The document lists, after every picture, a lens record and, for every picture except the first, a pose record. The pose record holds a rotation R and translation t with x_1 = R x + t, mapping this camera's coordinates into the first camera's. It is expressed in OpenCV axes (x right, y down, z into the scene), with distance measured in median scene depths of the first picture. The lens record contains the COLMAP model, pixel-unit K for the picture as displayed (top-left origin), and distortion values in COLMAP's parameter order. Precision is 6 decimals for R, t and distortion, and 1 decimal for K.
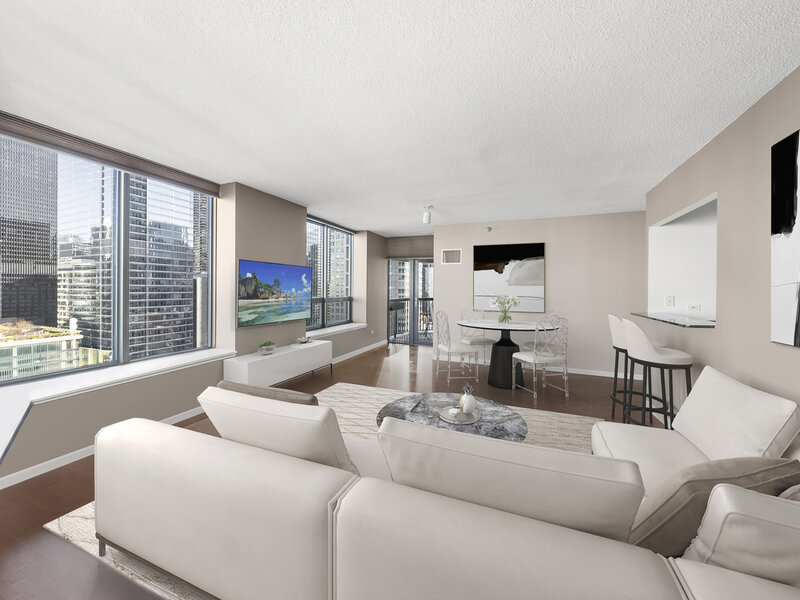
lens RADIAL K [[302.4, 0, 400.0], [0, 302.4, 300.0], [0, 0, 1]] dist [-0.000772, -0.000083]
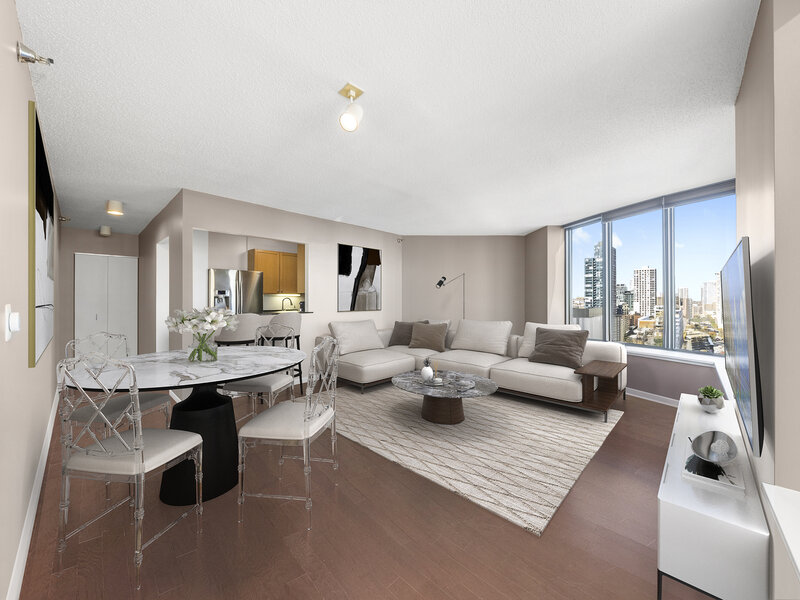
lens RADIAL K [[302.4, 0, 400.0], [0, 302.4, 300.0], [0, 0, 1]] dist [-0.000772, -0.000083]
pose [[-0.931056, -0.002371, 0.364869, -0.192392], [0.010169, 0.999422, 0.032443, -0.023491], [-0.364735, 0.033916, -0.930494, 1.534457]]
